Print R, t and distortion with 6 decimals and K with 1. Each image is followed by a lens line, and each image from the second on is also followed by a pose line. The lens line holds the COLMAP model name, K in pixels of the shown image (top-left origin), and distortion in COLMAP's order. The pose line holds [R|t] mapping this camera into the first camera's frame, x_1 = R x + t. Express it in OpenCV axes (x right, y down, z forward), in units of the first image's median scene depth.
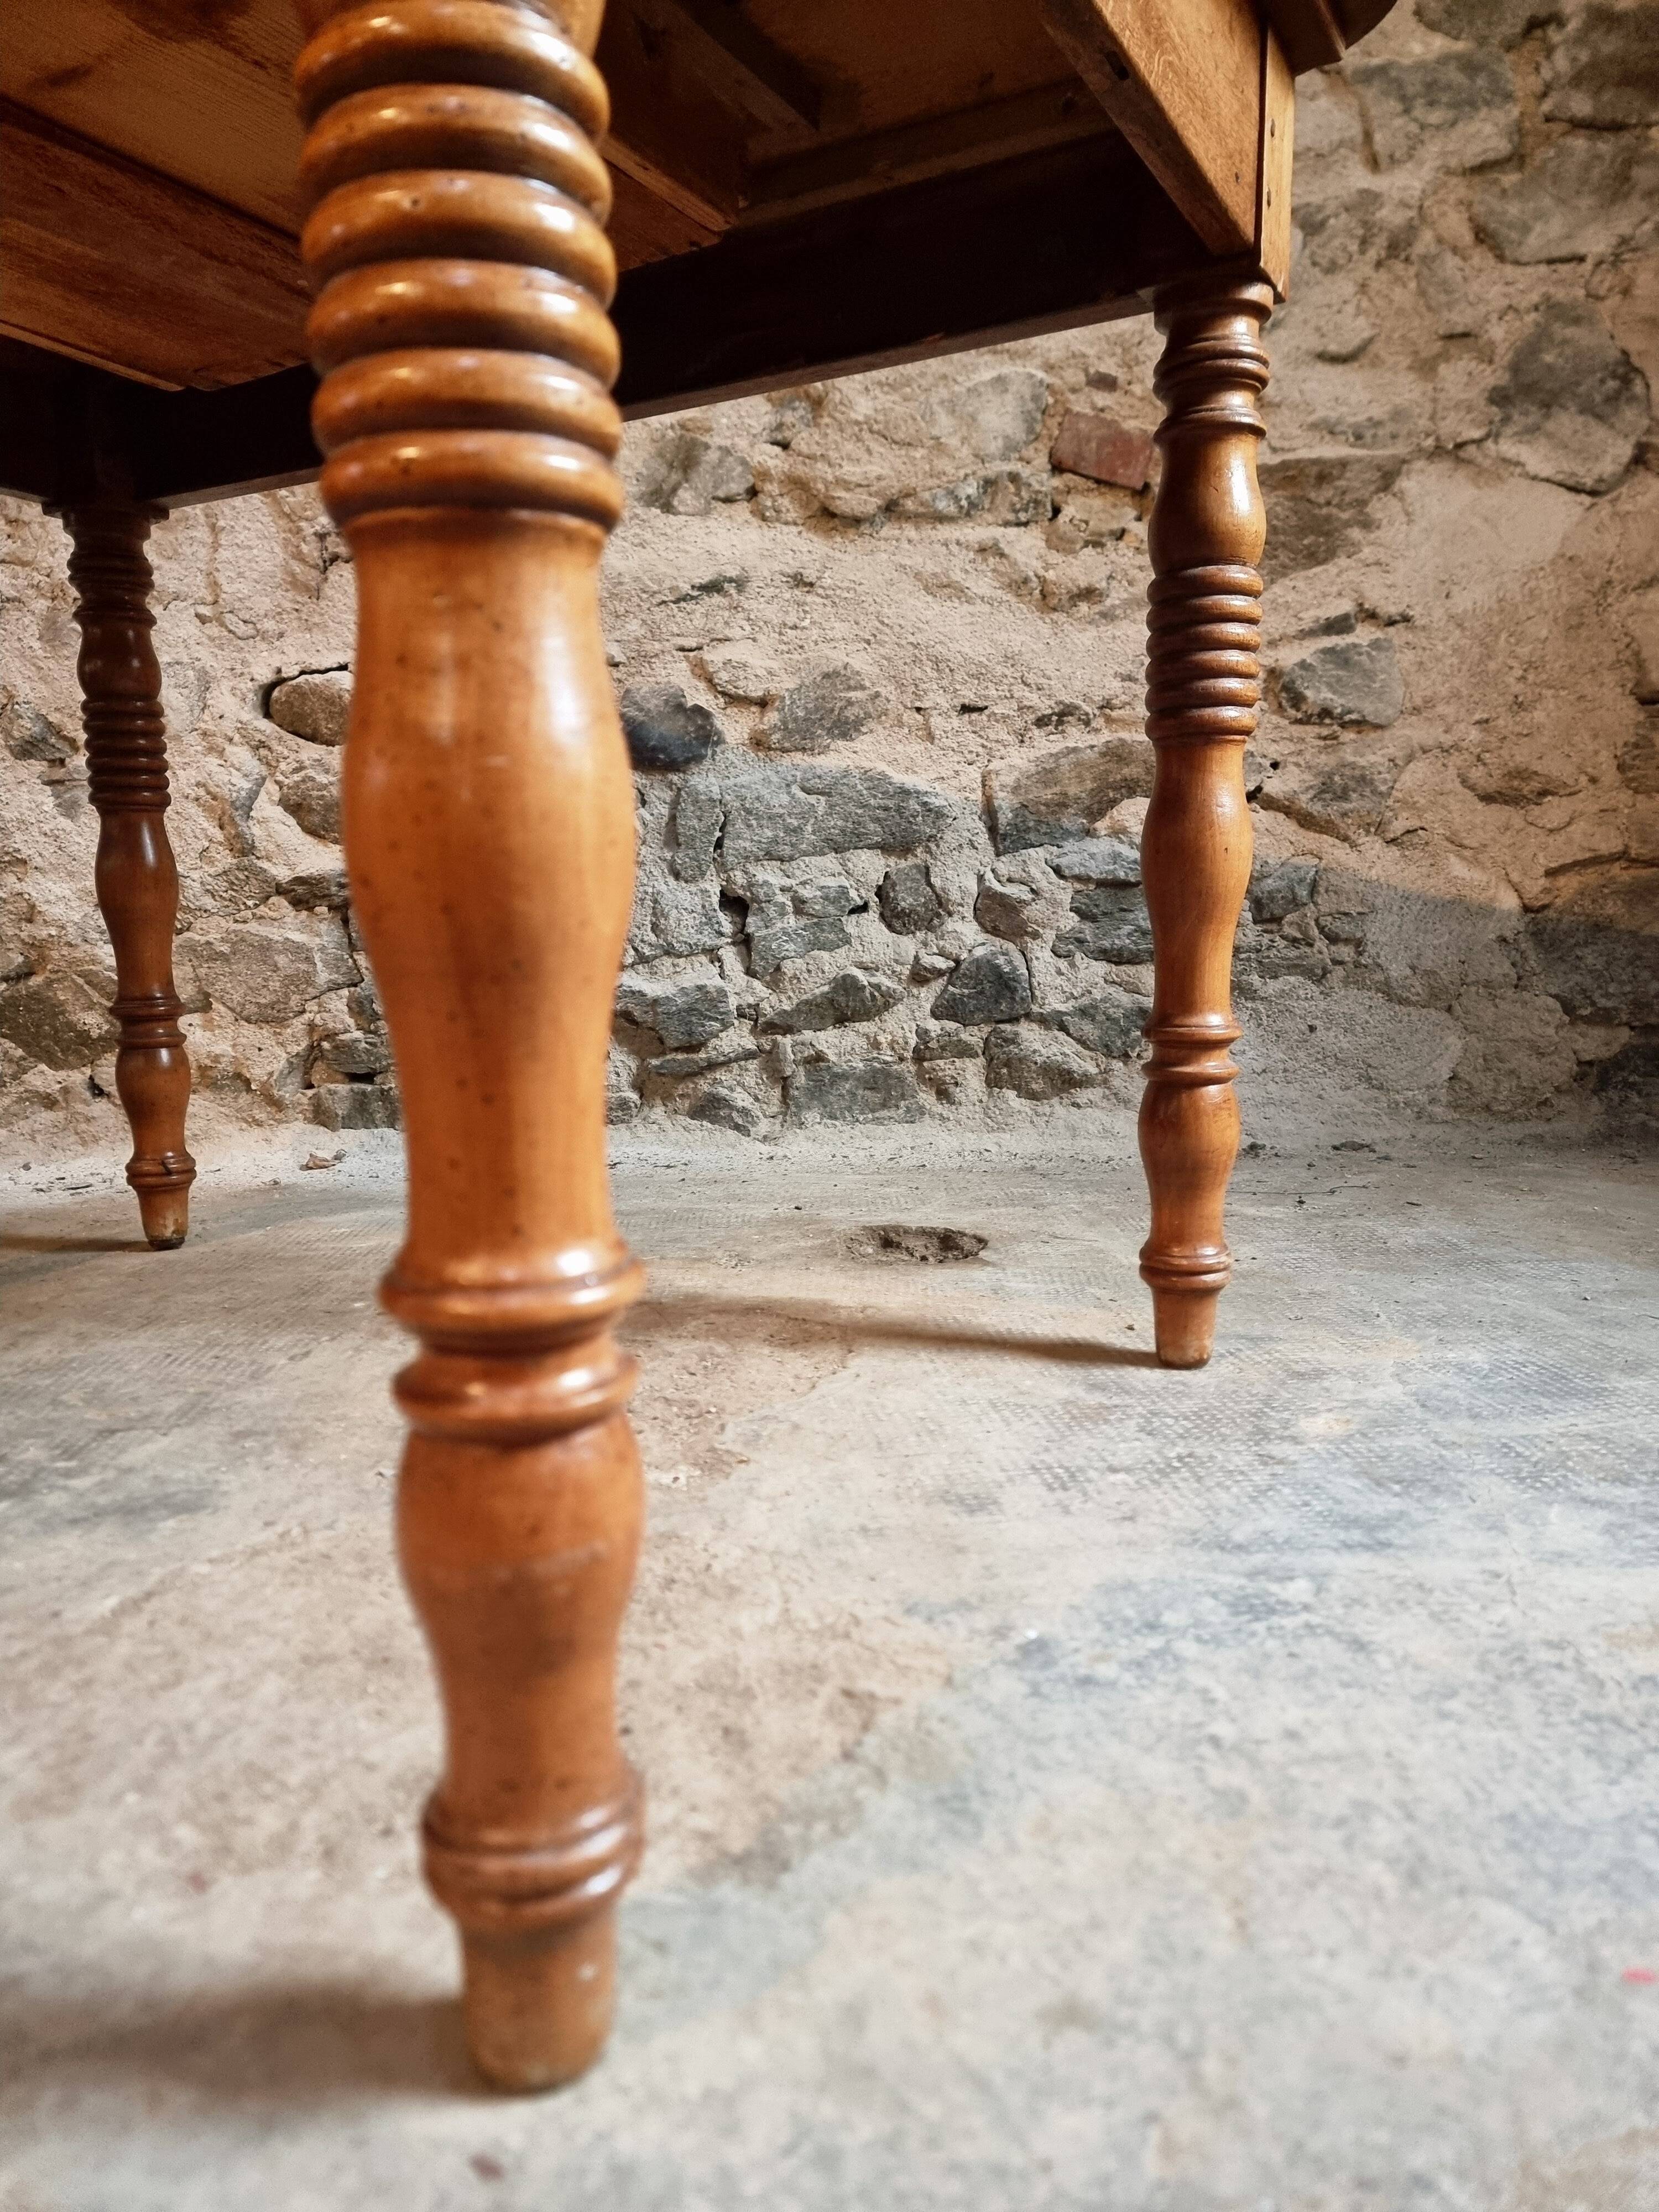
lens RADIAL K [[1536.4, 0, 806.1], [0, 1536.4, 1115.4], [0, 0, 1]] dist [0.065118, -0.067238]
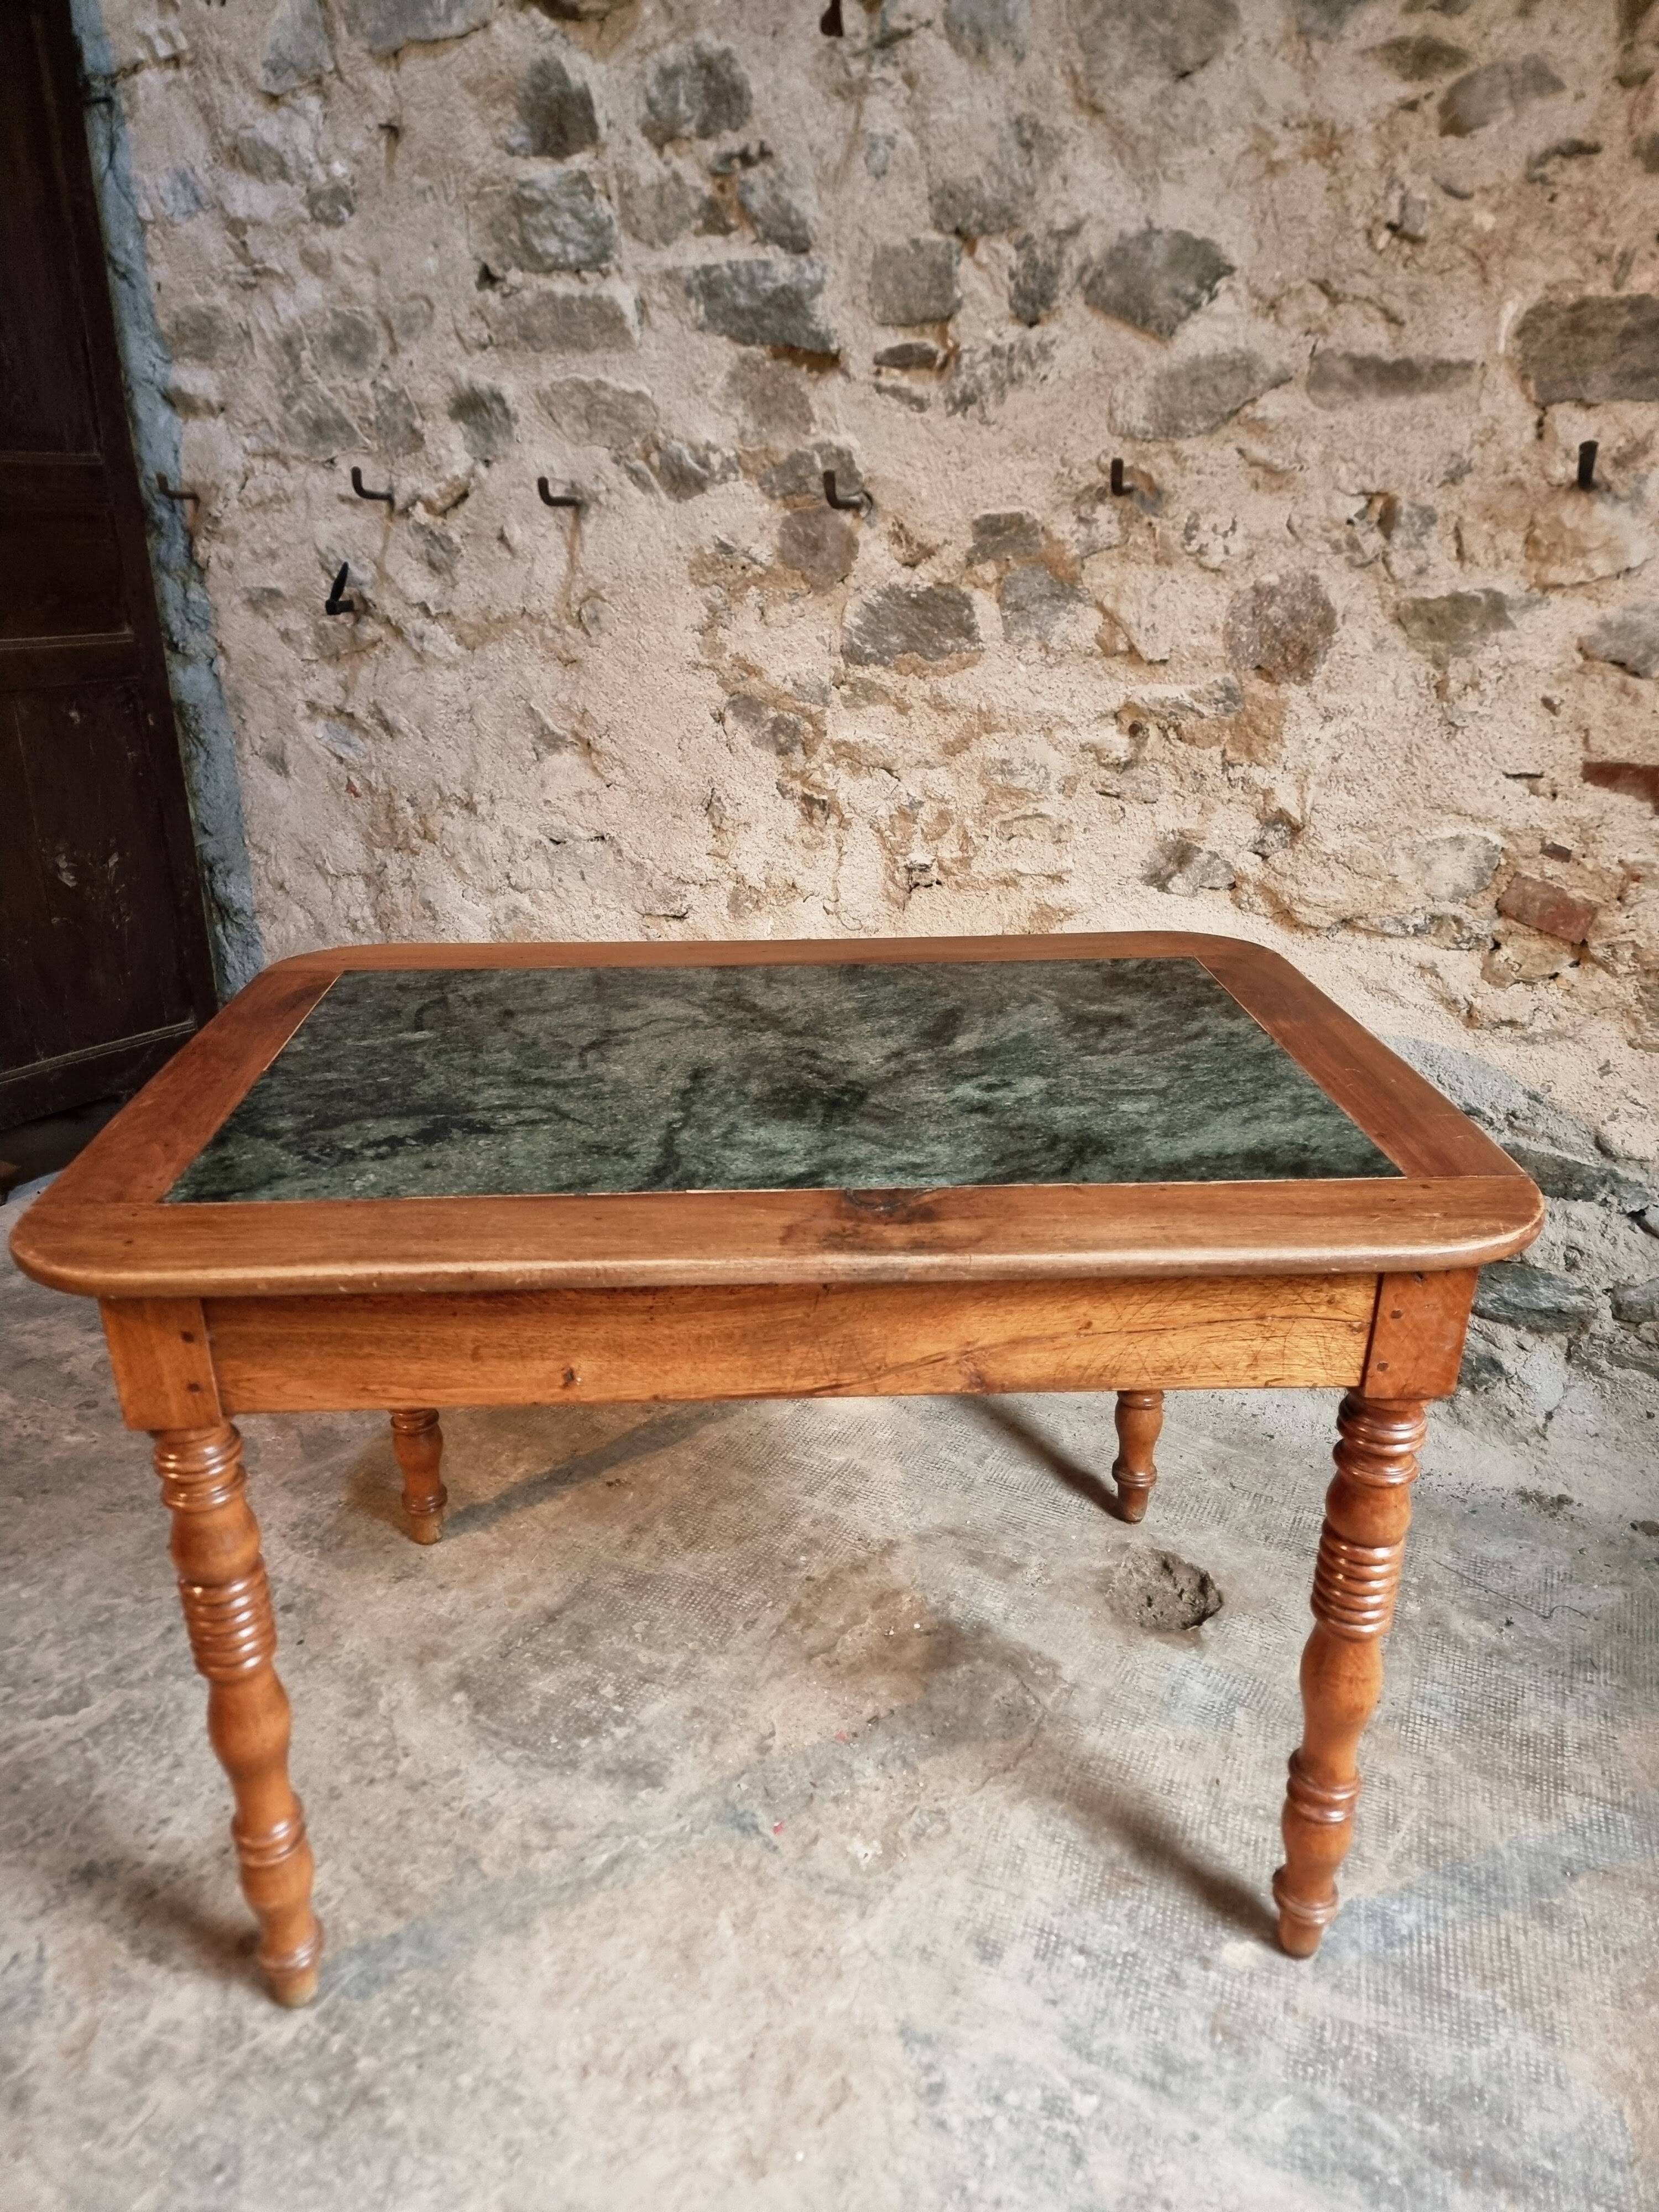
lens RADIAL K [[1536.4, 0, 806.8], [0, 1536.4, 1129.6], [0, 0, 1]] dist [0.065118, -0.067238]
pose [[0.883457, 0.206008, -0.420790, 0.221409], [-0.087489, 0.954884, 0.283800, -0.541048], [0.460271, -0.213910, 0.861622, -0.243221]]
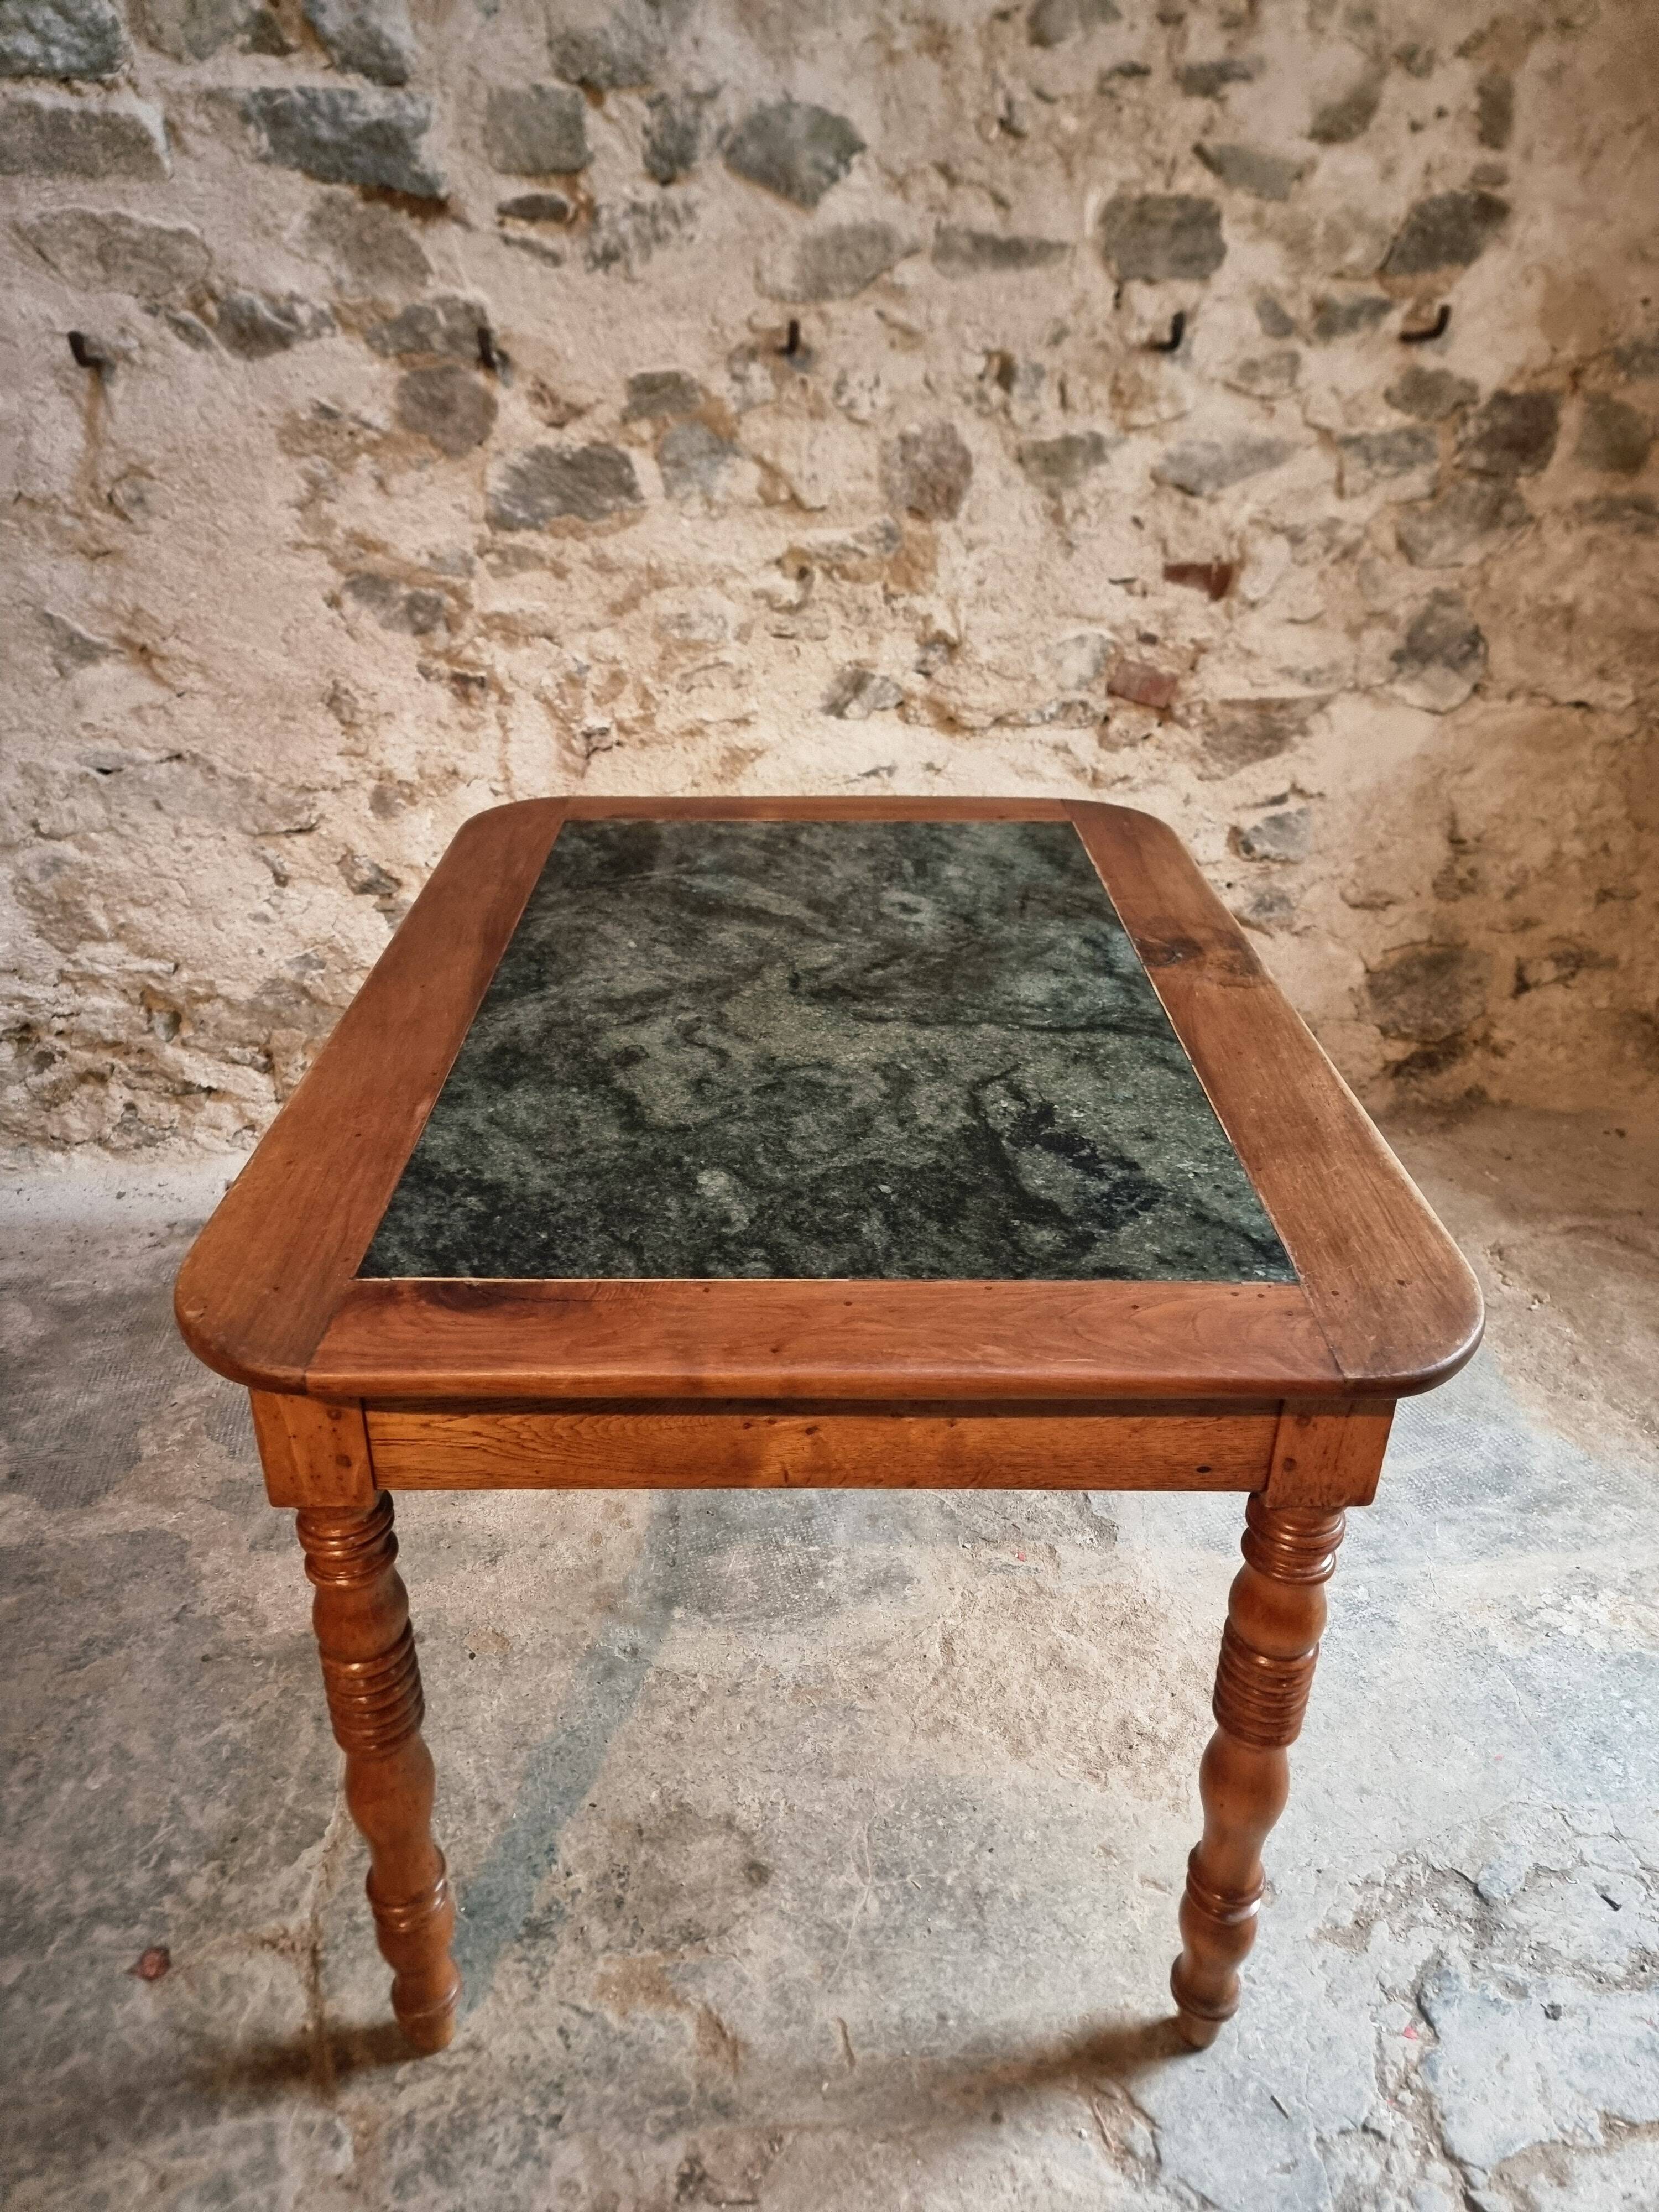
lens RADIAL K [[1536.4, 0, 797.8], [0, 1536.4, 1099.9], [0, 0, 1]] dist [0.065118, -0.067238]
pose [[0.979529, -0.060883, 0.191878, -0.420874], [-0.004395, 0.946473, 0.322753, -0.519565], [-0.201257, -0.316989, 0.926830, -0.393975]]
